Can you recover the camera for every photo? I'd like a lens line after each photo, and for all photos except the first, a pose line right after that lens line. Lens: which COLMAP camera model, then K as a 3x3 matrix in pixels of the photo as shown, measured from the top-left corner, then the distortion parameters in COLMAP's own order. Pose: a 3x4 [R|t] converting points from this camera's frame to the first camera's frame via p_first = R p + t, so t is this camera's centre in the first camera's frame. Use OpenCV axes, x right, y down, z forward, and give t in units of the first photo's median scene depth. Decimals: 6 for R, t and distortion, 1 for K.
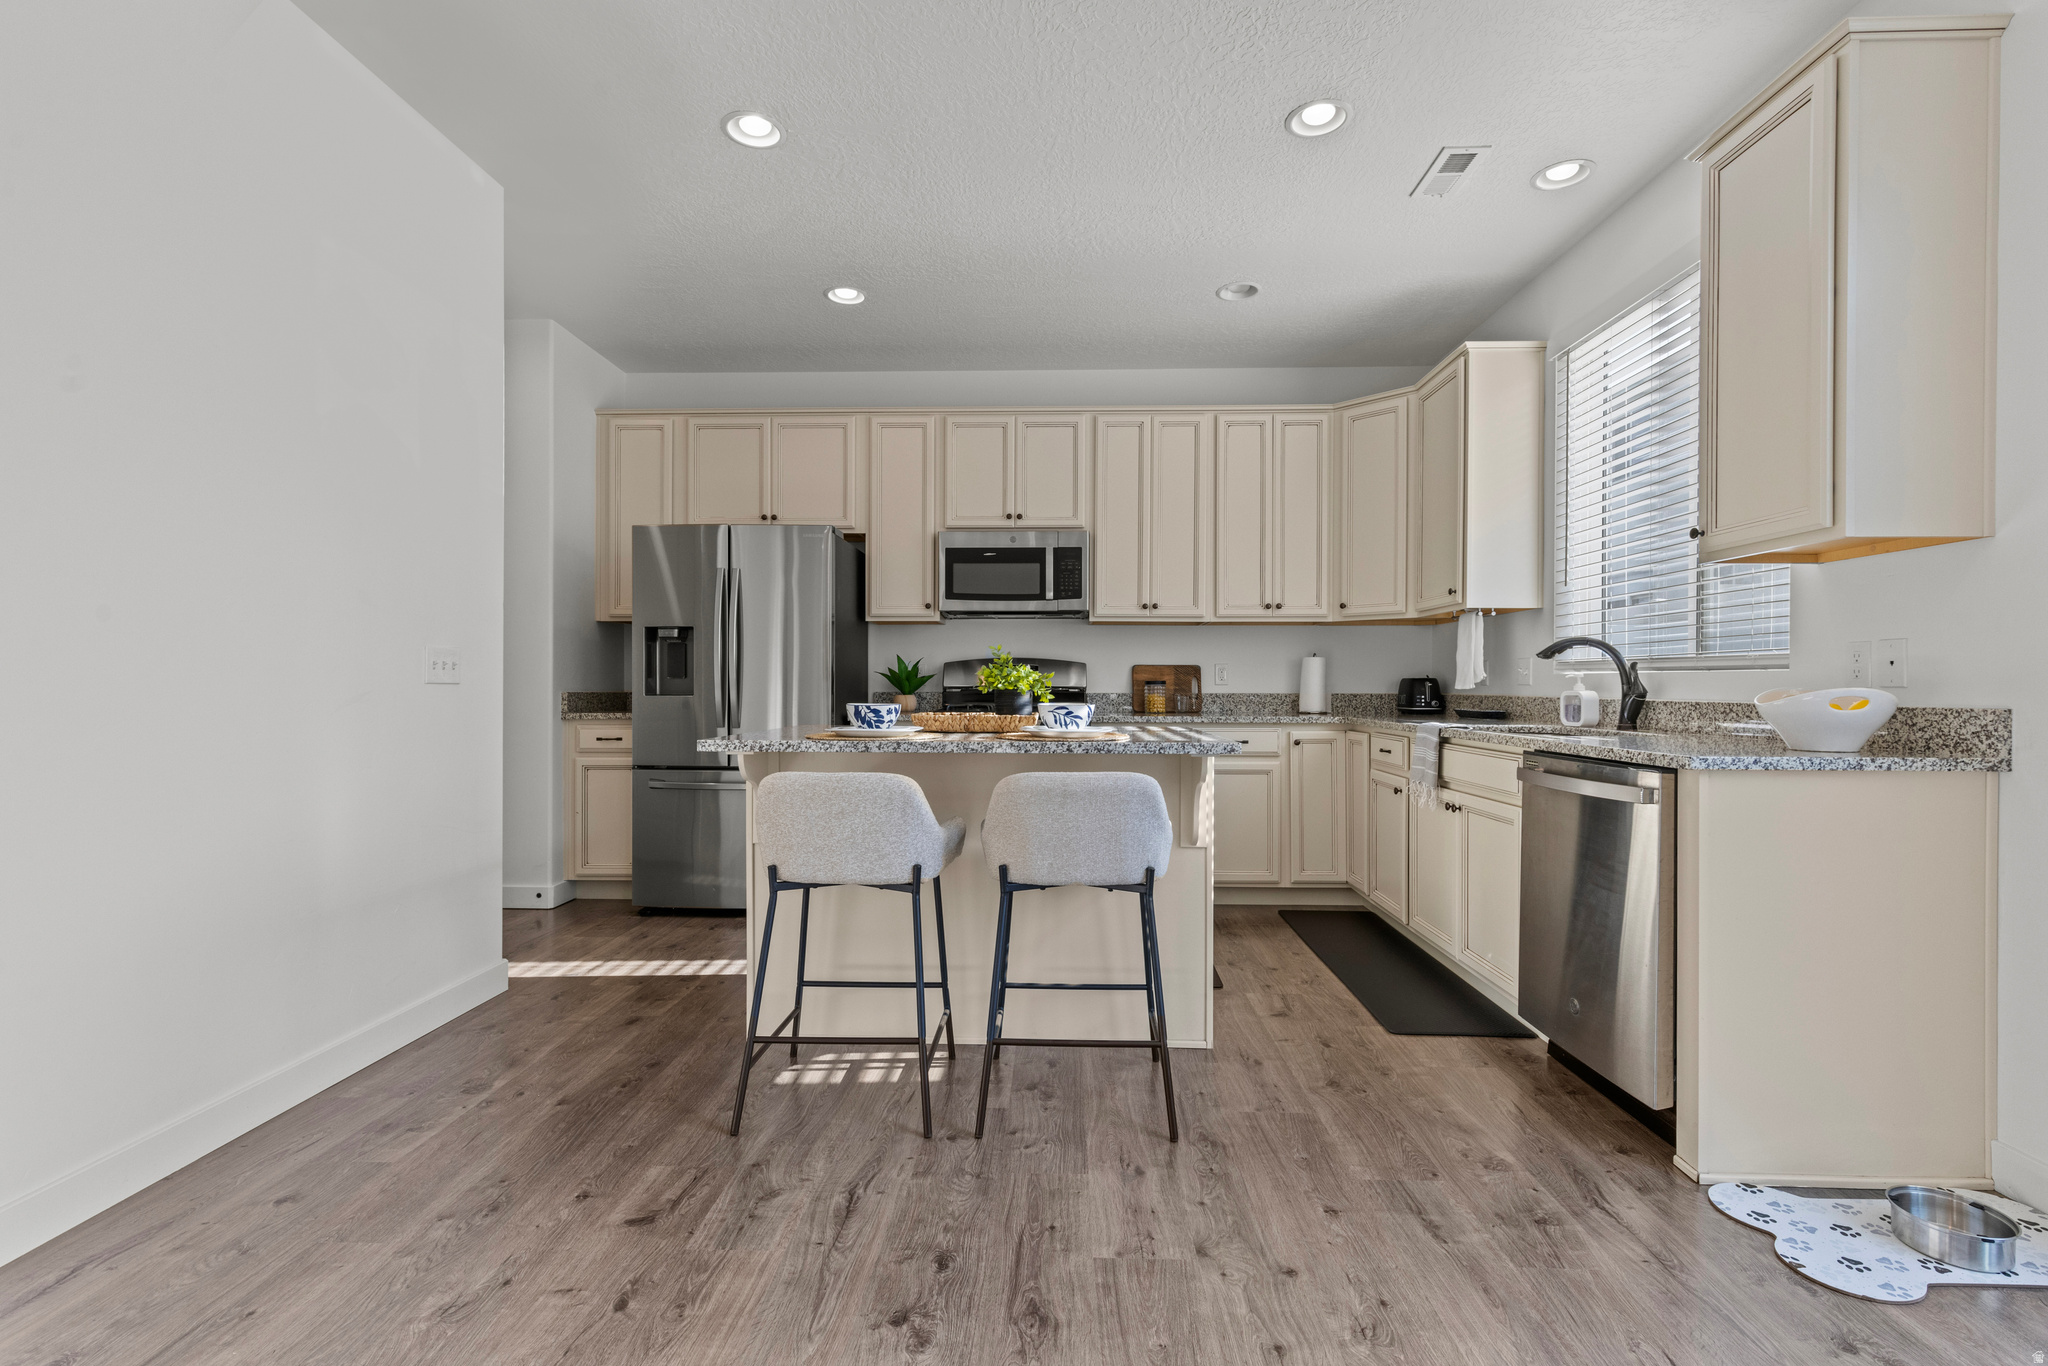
lens RADIAL K [[916.3, 0, 1013.3], [0, 916.3, 687.1], [0, 0, 1]] dist [0.003846, -0.001918]
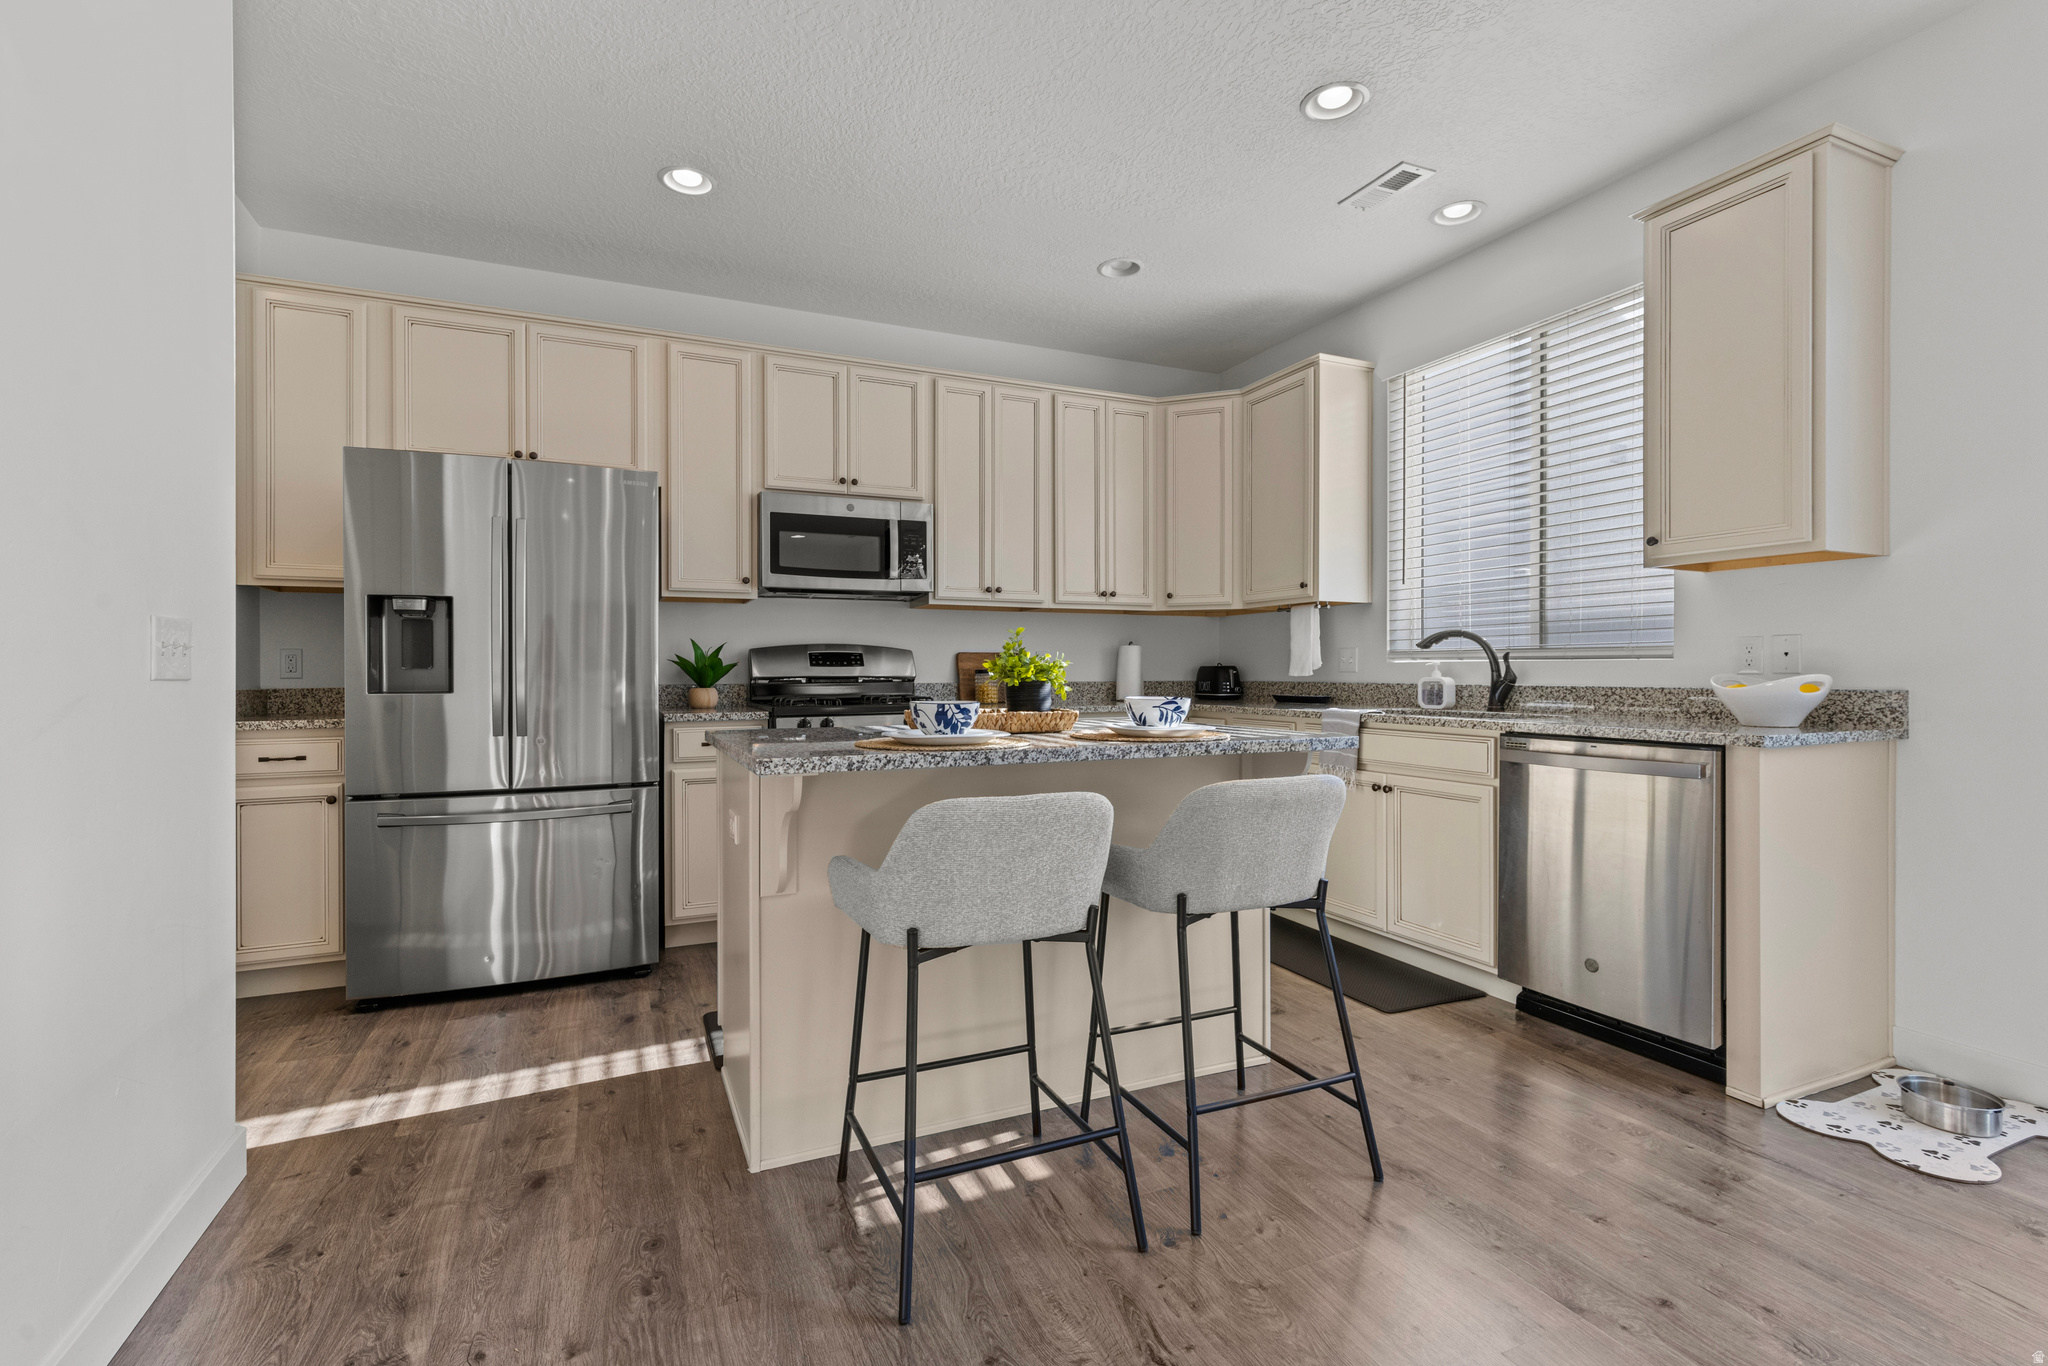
lens RADIAL K [[916.3, 0, 1014.0], [0, 916.3, 673.0], [0, 0, 1]] dist [0.003846, -0.001918]
pose [[0.902839, -0.005342, 0.429945, -0.293121], [0.006022, 0.999982, -0.000222, -0.003584], [-0.429936, 0.002790, 0.902855, 0.184093]]
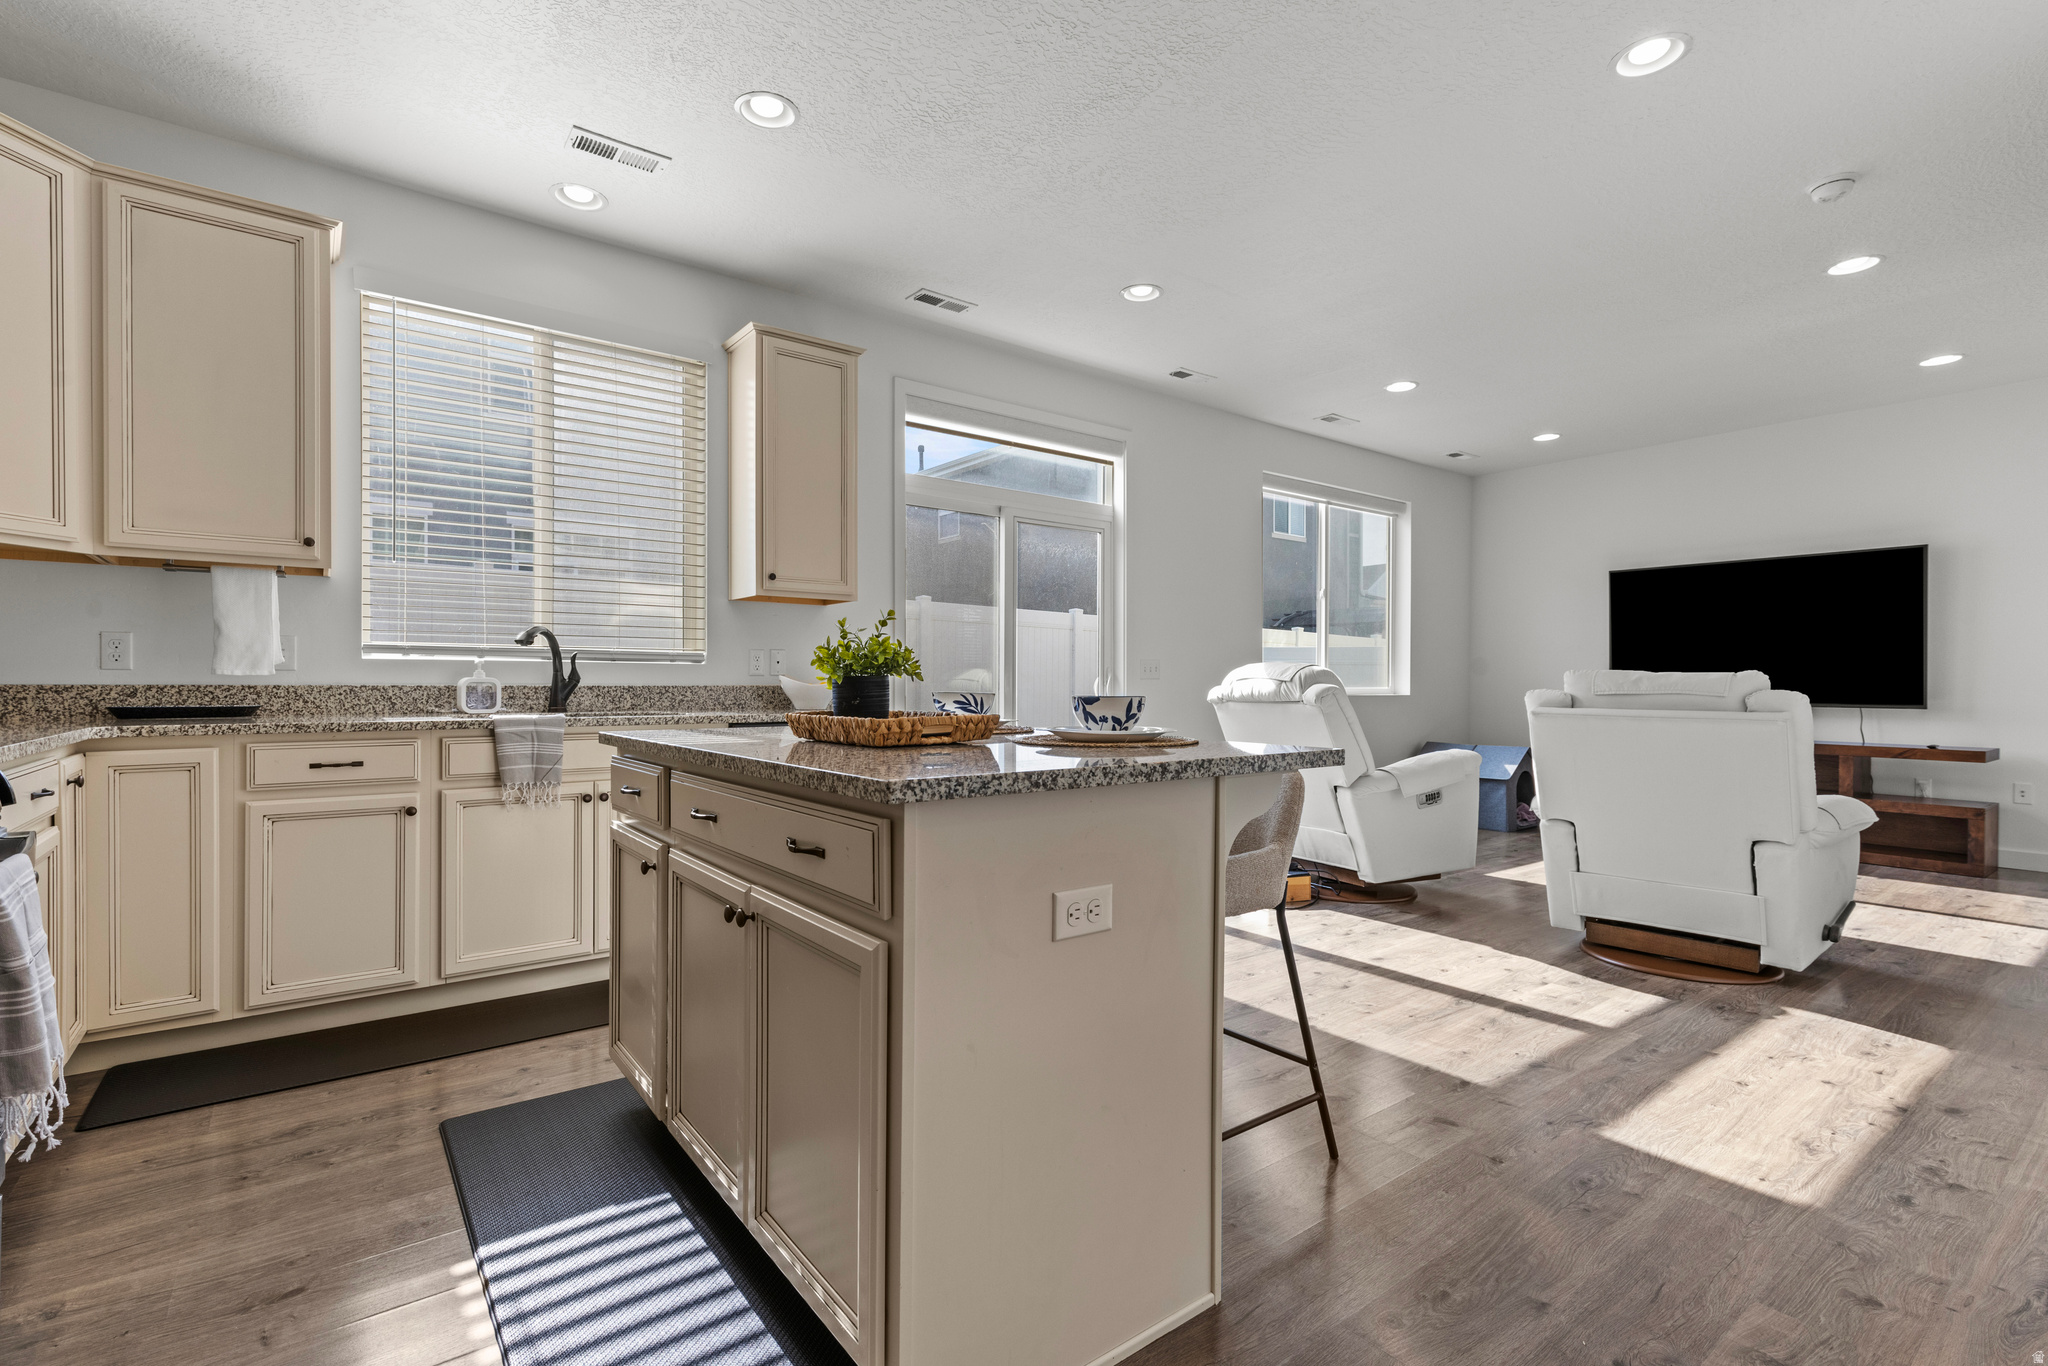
lens RADIAL K [[916.3, 0, 1024.2], [0, 916.3, 710.3], [0, 0, 1]] dist [0.003846, -0.001918]
pose [[-0.626829, -0.030646, 0.778554, -0.455941], [-0.003291, 0.999321, 0.036687, 0.000552], [-0.779150, 0.020434, -0.626504, 1.011988]]
